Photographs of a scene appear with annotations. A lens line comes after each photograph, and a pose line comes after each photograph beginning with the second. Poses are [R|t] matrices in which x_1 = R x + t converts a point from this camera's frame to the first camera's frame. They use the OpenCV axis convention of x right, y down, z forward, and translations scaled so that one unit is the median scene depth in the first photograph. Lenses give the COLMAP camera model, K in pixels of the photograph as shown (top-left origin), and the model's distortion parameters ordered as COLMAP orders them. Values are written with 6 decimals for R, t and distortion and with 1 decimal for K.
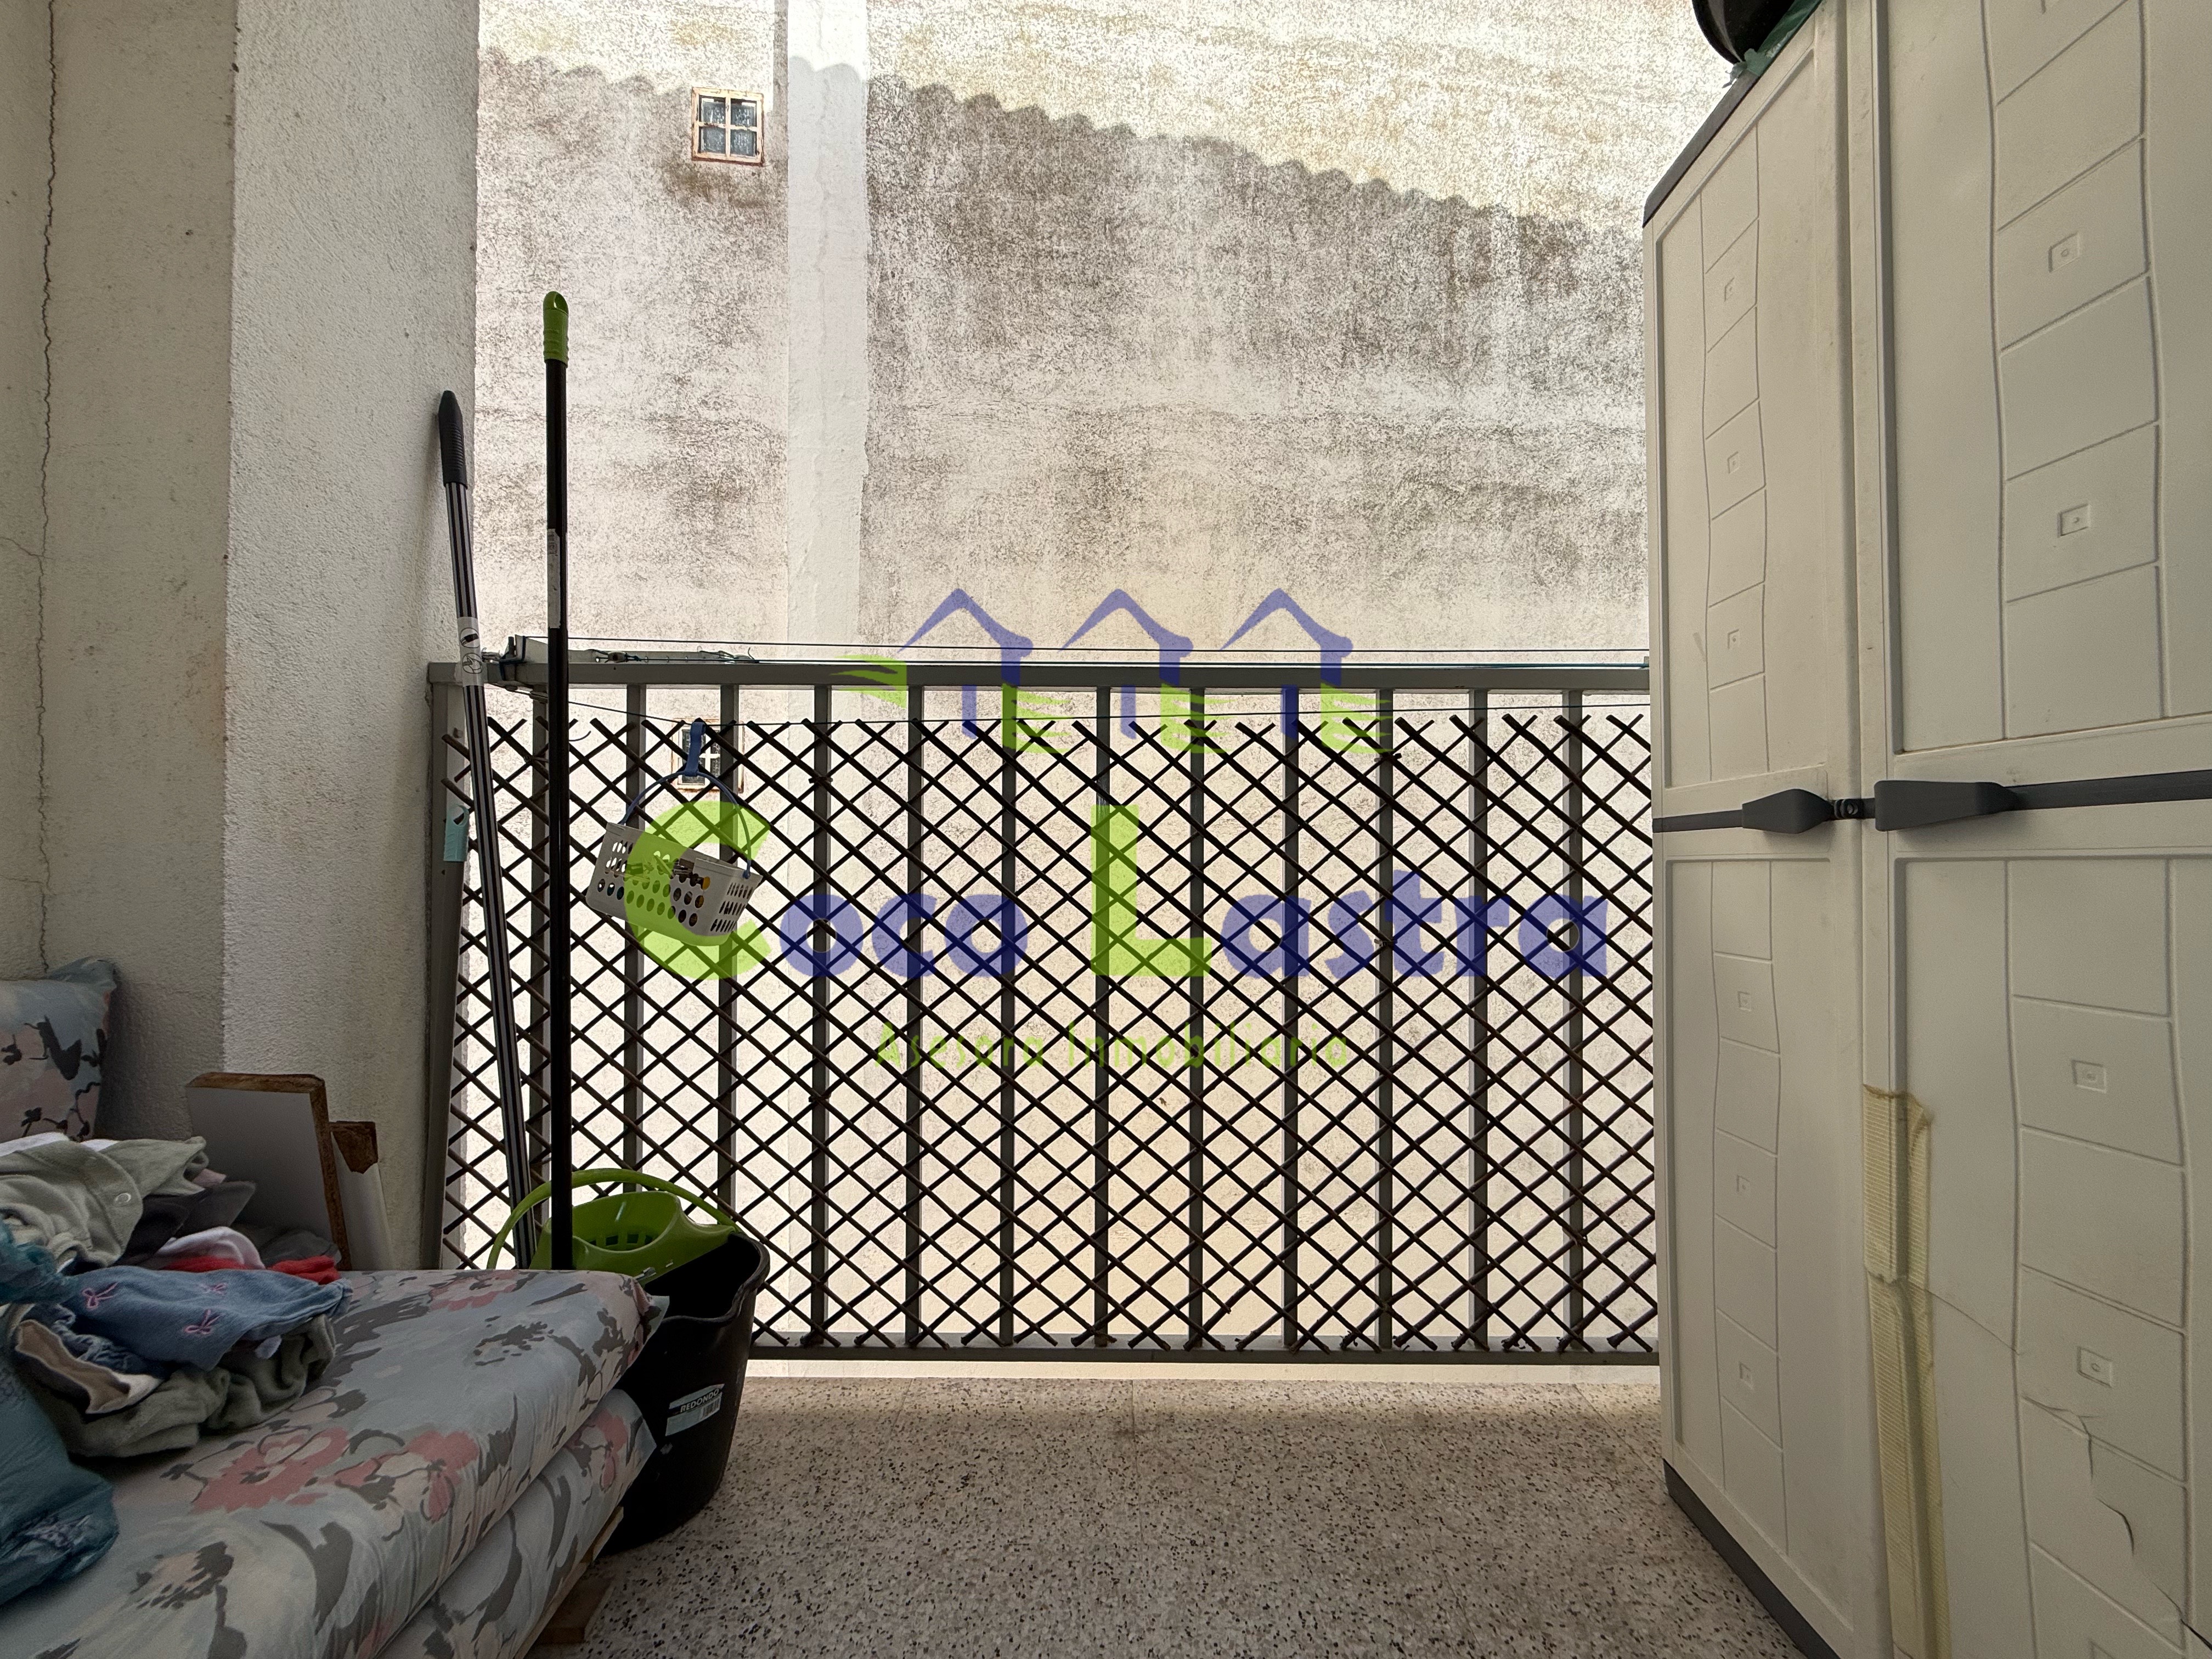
lens RADIAL K [[883.5, 0, 1104.3], [0, 883.5, 824.6], [0, 0, 1]] dist [0.000812, -0.000664]
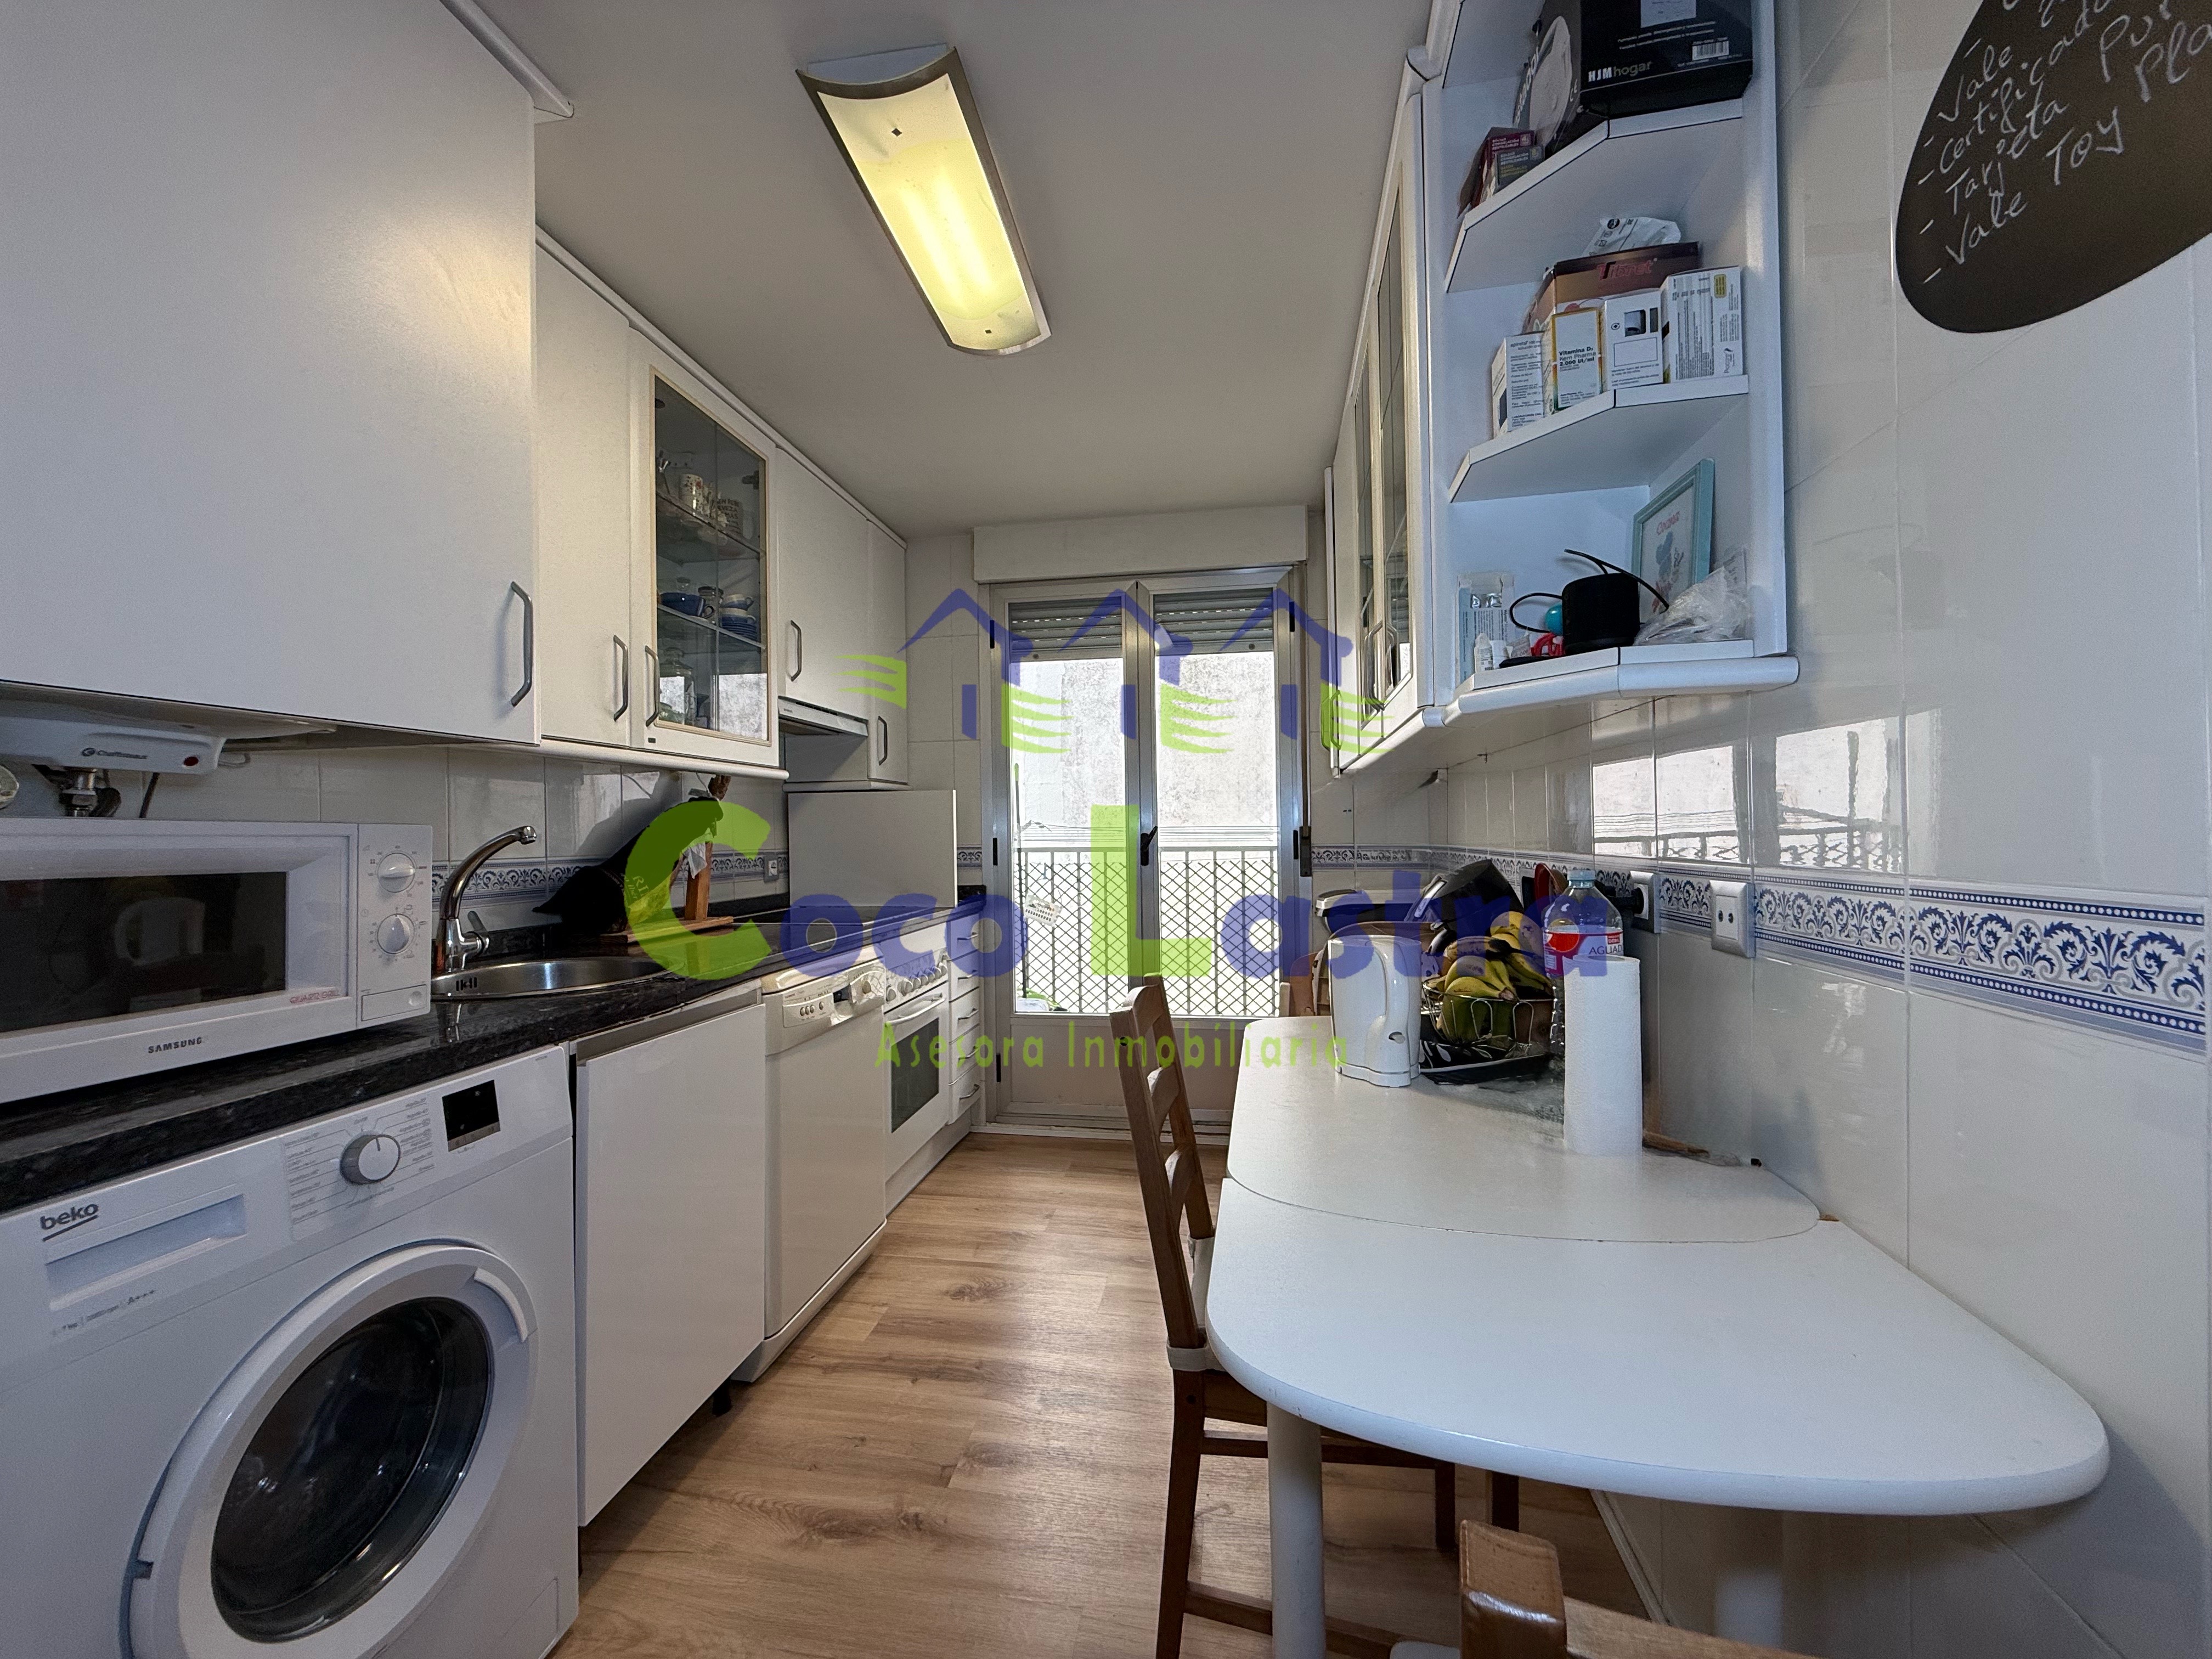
lens RADIAL K [[883.5, 0, 1101.2], [0, 883.5, 830.8], [0, 0, 1]] dist [0.000812, -0.000664]
pose [[0.984302, -0.014023, -0.175935, 0.117048], [0.016151, 0.999813, 0.010670, -0.085347], [0.175752, -0.013344, 0.984344, -0.739667]]
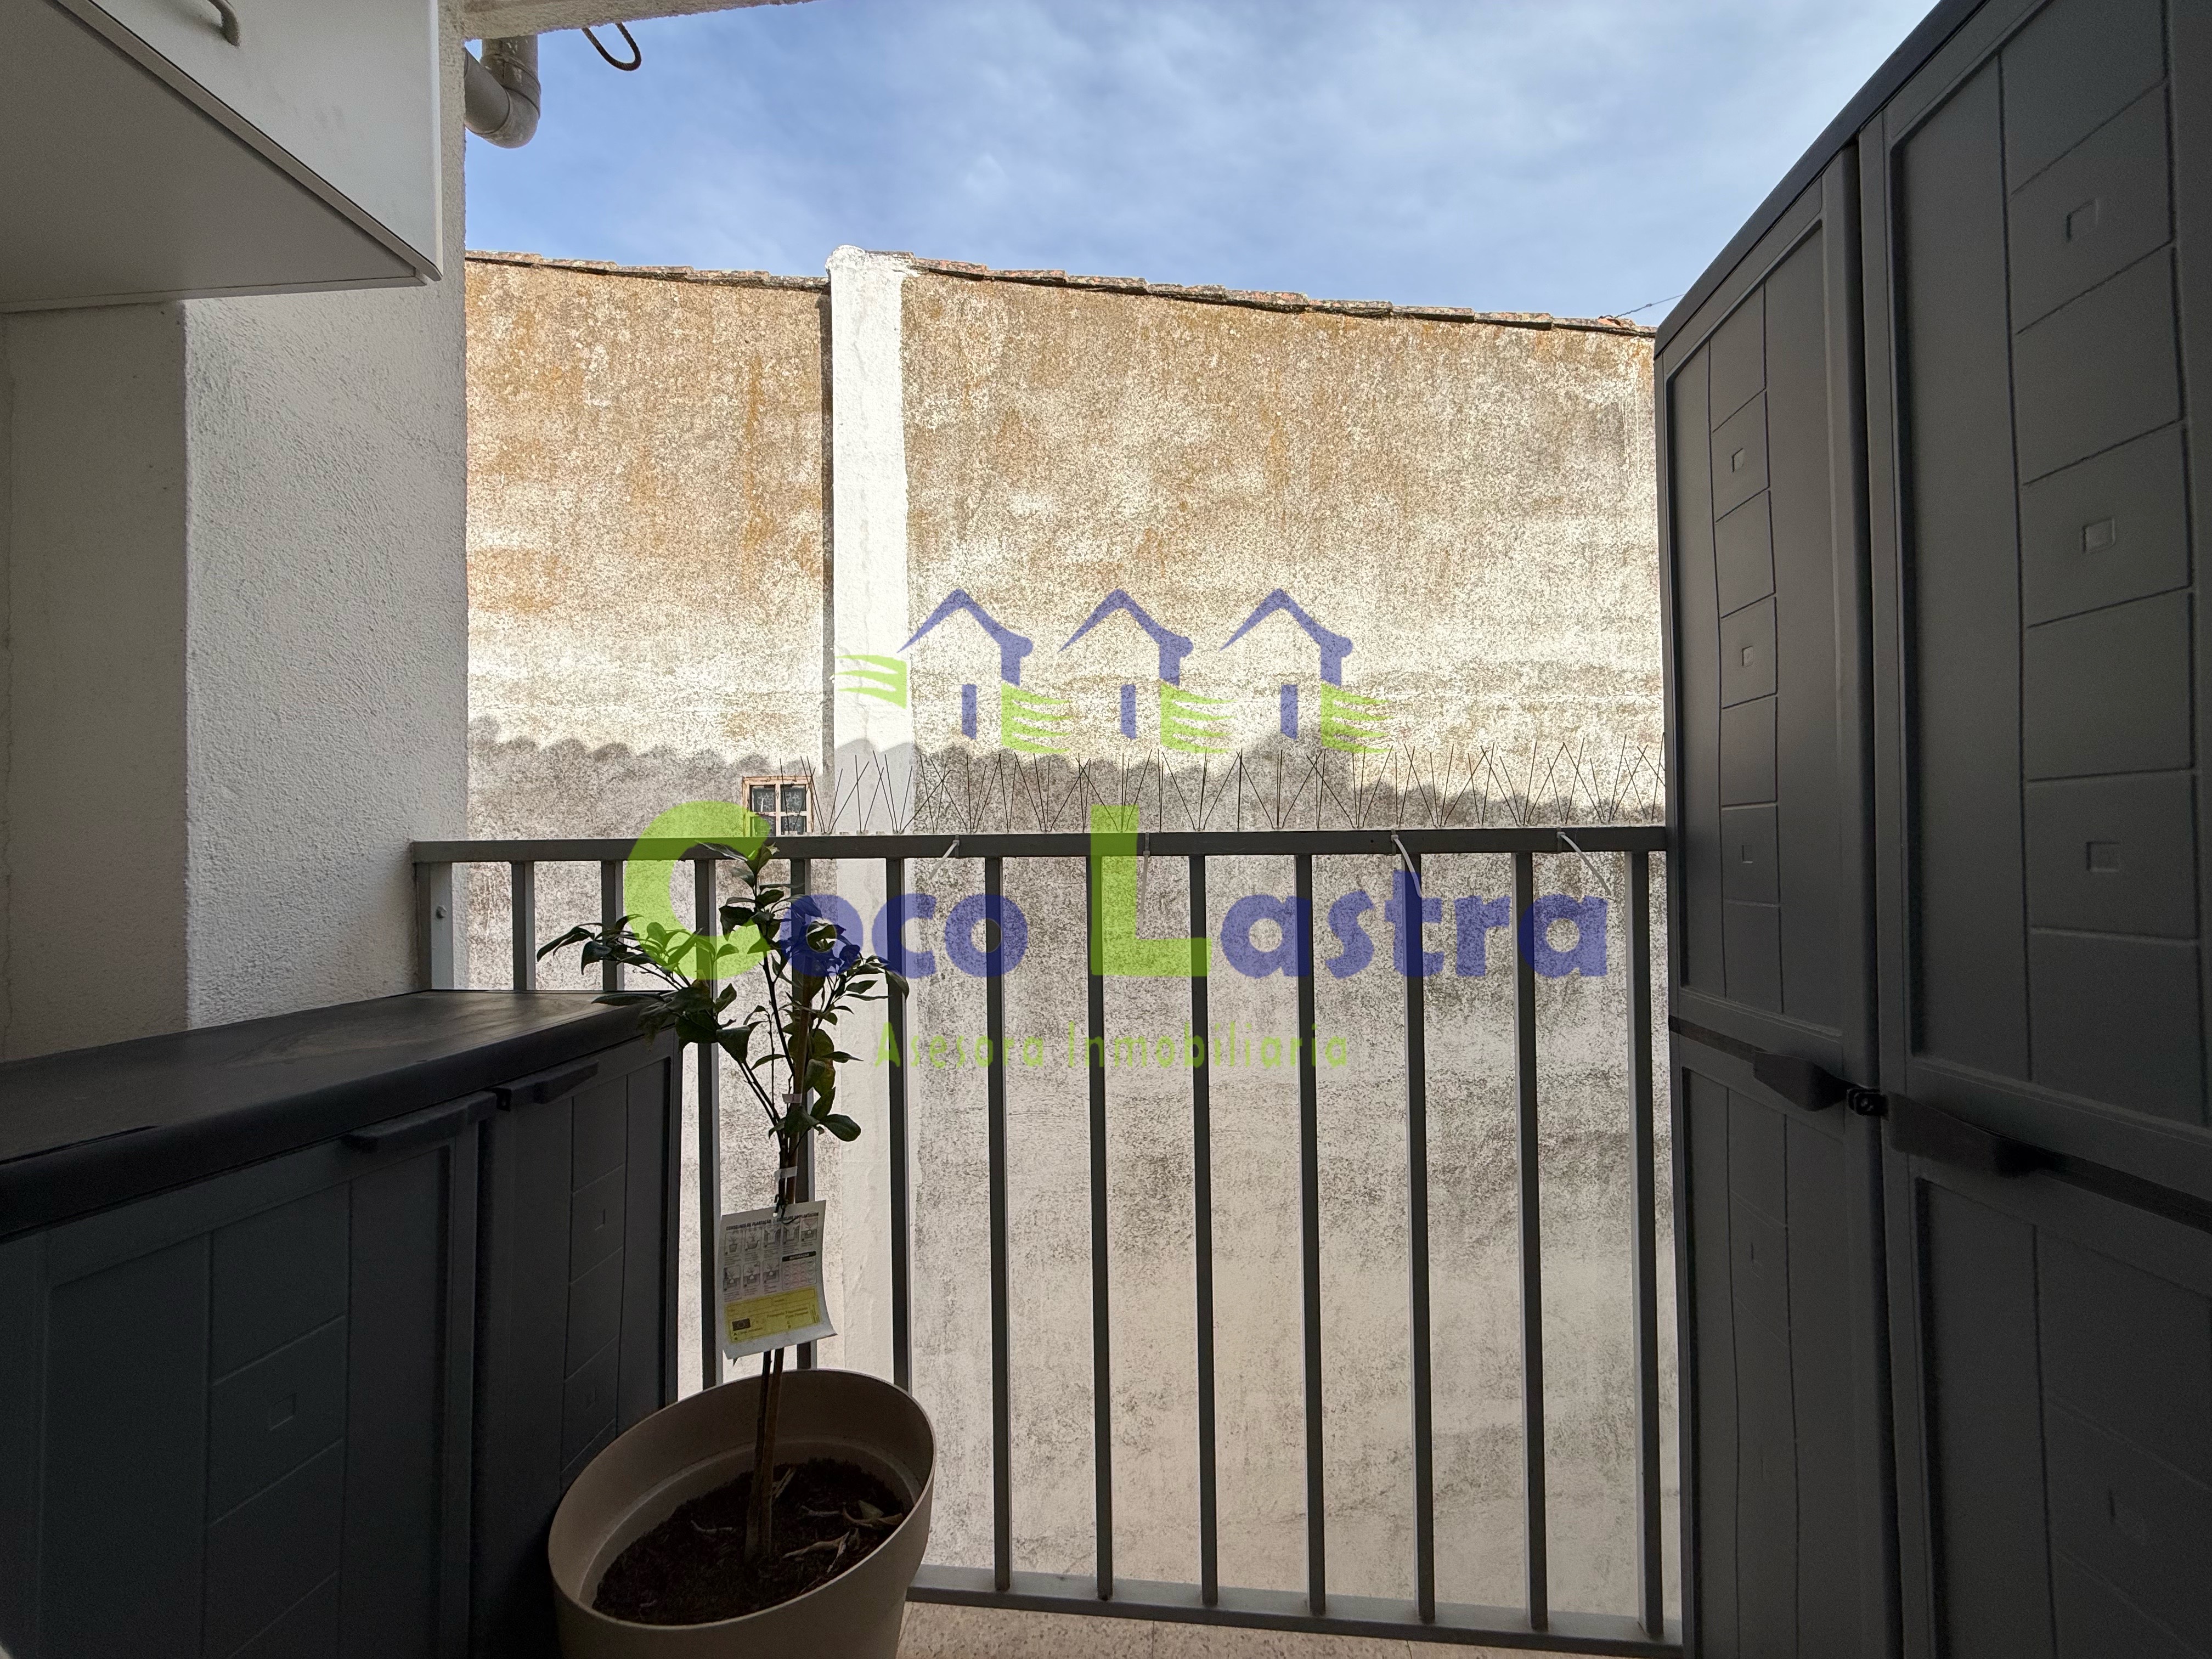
lens RADIAL K [[883.5, 0, 1099.6], [0, 883.5, 831.0], [0, 0, 1]] dist [0.000812, -0.000664]
pose [[0.995979, -0.016246, -0.088102, 0.020794], [0.016681, 0.999852, 0.004205, -0.747310], [0.088020, -0.005658, 0.996103, 0.041115]]
